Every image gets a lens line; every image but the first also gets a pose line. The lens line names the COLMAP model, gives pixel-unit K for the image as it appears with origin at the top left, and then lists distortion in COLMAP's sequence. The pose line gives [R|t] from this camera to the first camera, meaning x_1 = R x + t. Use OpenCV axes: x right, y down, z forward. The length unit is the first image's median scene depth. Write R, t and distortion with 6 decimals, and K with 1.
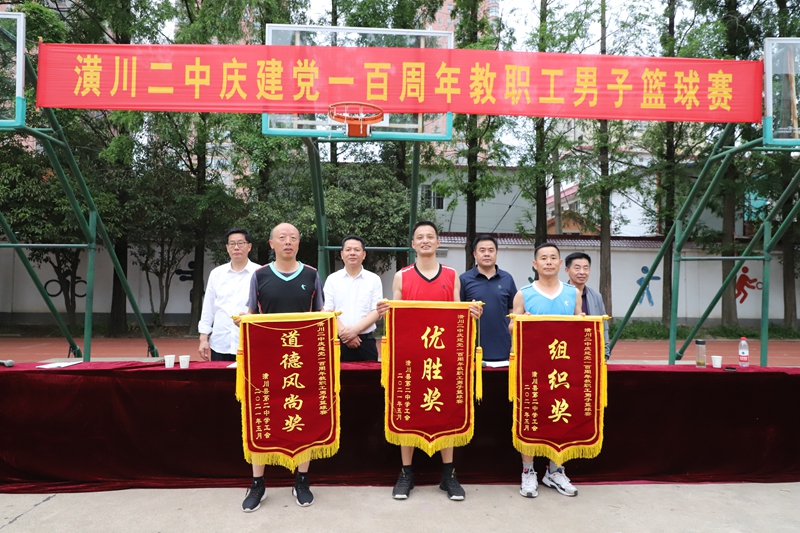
lens RADIAL K [[553.2, 0, 400.1], [0, 553.2, 282.9], [0, 0, 1]] dist [-0.001834, -0.000987]
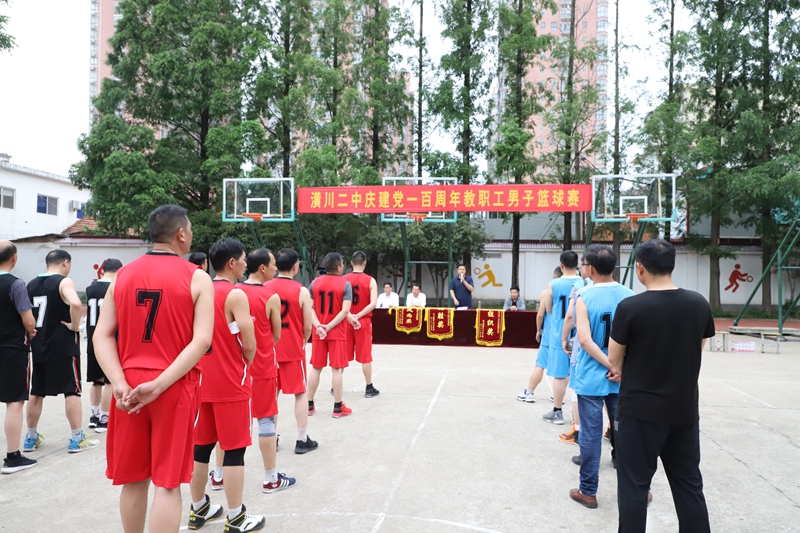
lens RADIAL K [[649.6, 0, 400.0], [0, 649.6, 266.5], [0, 0, 1]] dist [0.001442, 0.000704]
pose [[0.983507, 0.001654, -0.180864, 0.369263], [-0.002198, 0.999994, -0.002812, -0.052159], [0.180858, 0.003163, 0.983504, -1.884466]]
